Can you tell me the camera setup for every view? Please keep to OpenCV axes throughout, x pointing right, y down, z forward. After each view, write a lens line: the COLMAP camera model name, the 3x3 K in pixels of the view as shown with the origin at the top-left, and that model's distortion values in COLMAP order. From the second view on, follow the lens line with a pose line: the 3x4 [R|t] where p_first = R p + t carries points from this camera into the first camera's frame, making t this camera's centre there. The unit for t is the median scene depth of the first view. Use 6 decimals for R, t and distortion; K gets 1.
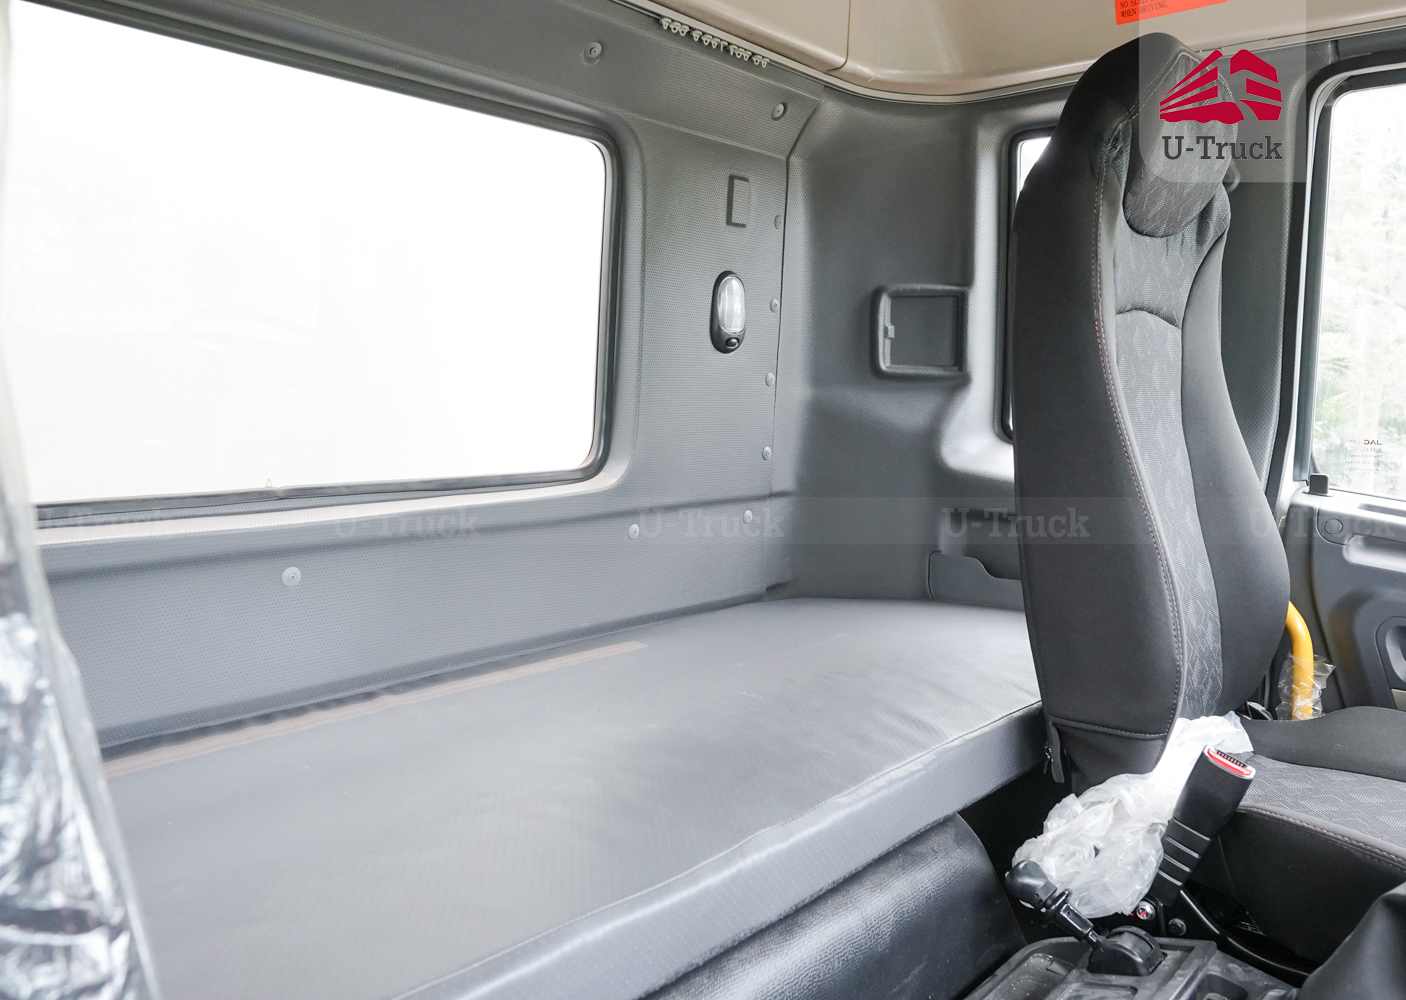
lens RADIAL K [[1119.0, 0, 703.9], [0, 1119.0, 501.1], [0, 0, 1]] dist [-0.015609, 0.008330]
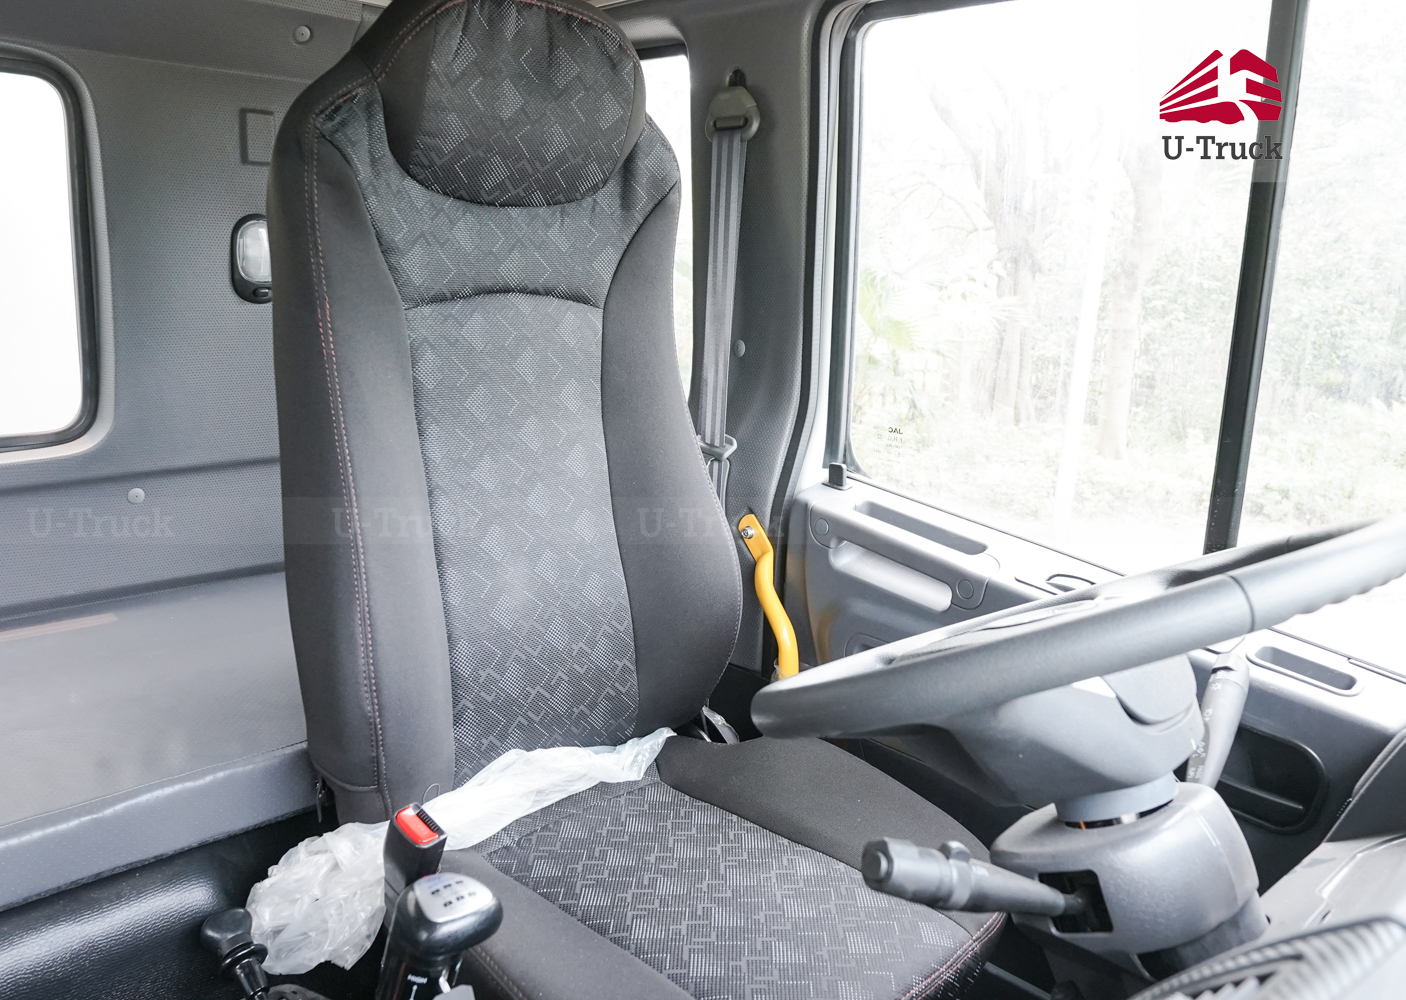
lens RADIAL K [[1119.0, 0, 702.5], [0, 1119.0, 499.1], [0, 0, 1]] dist [-0.015609, 0.008330]
pose [[0.996774, 0.035702, -0.071880, 0.501720], [-0.027814, 0.993773, 0.107899, -0.088277], [0.075285, -0.105552, 0.991560, 0.098372]]
